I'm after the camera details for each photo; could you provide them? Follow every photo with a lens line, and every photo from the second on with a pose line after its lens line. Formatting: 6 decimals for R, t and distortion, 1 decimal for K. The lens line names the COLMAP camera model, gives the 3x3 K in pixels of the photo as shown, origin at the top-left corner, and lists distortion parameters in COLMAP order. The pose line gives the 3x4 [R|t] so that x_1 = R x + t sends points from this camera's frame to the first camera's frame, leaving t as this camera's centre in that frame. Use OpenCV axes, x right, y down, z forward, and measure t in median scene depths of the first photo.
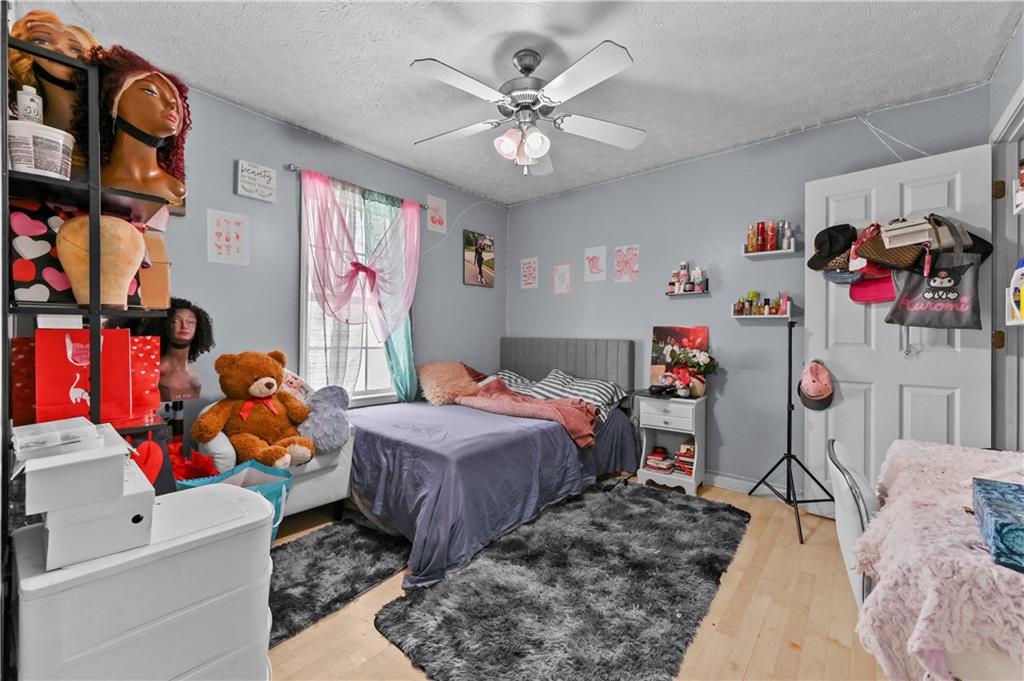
lens RADIAL K [[410.8, 0, 513.3], [0, 410.8, 336.6], [0, 0, 1]] dist [0.000117, 0.000090]
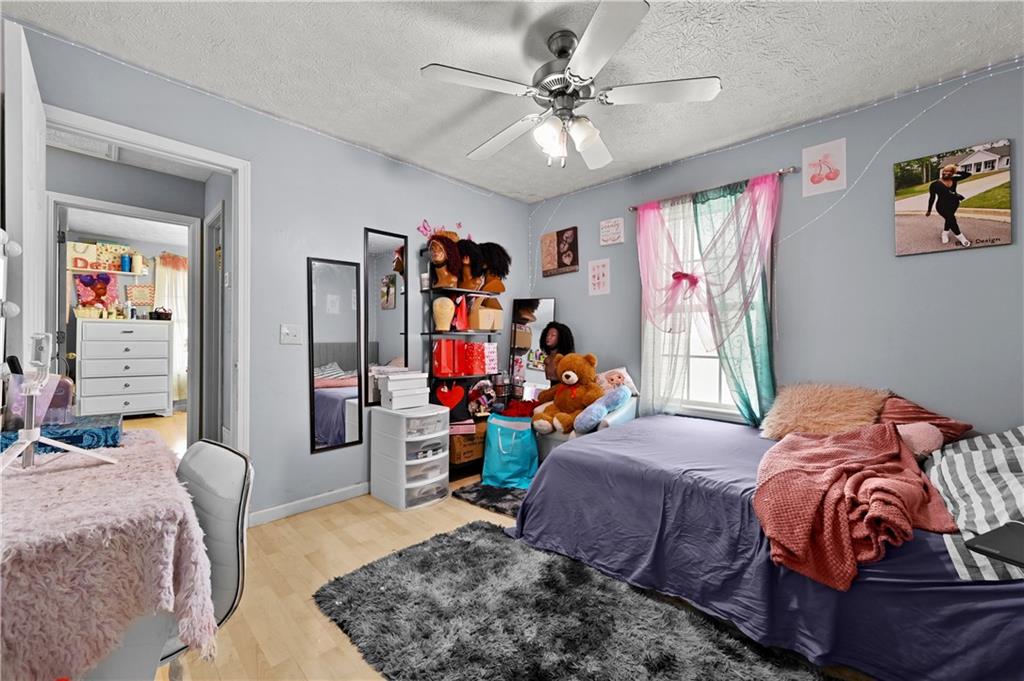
lens RADIAL K [[404.1, 0, 512.0], [0, 404.1, 340.5], [0, 0, 1]] dist [-0.001618, -0.000183]
pose [[-0.064441, -0.008014, -0.997889, 0.826377], [-0.009867, 0.999924, -0.007393, 0.001418], [0.997873, 0.009370, -0.064515, 0.837500]]
